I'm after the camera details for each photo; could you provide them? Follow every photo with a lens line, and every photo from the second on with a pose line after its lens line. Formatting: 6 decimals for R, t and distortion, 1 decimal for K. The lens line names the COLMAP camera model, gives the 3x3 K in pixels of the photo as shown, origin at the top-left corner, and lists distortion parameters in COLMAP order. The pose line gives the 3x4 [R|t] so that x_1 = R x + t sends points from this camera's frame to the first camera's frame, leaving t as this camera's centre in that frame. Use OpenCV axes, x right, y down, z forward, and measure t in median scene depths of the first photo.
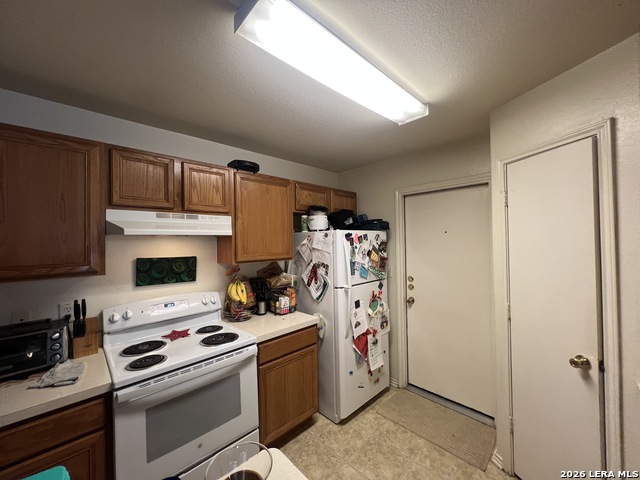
lens RADIAL K [[255.4, 0, 319.5], [0, 255.4, 239.5], [0, 0, 1]] dist [0.002835, -0.000422]
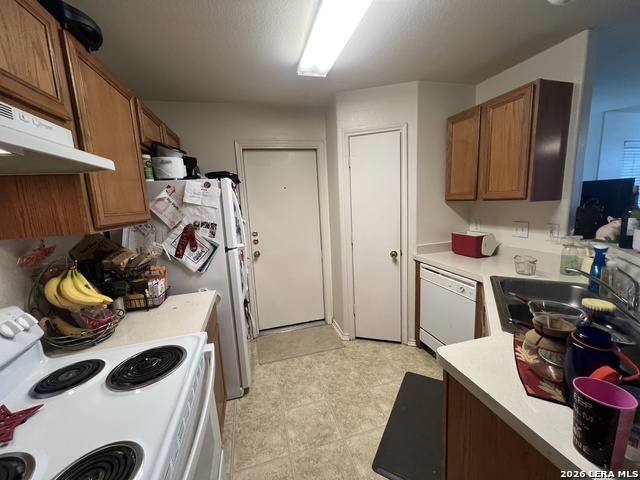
lens RADIAL K [[255.4, 0, 318.3], [0, 255.4, 239.3], [0, 0, 1]] dist [0.002835, -0.000422]
pose [[0.481234, -0.139227, 0.865465, -0.484319], [0.038136, 0.989697, 0.138007, 0.049570], [-0.875762, -0.033408, 0.481585, 0.326158]]
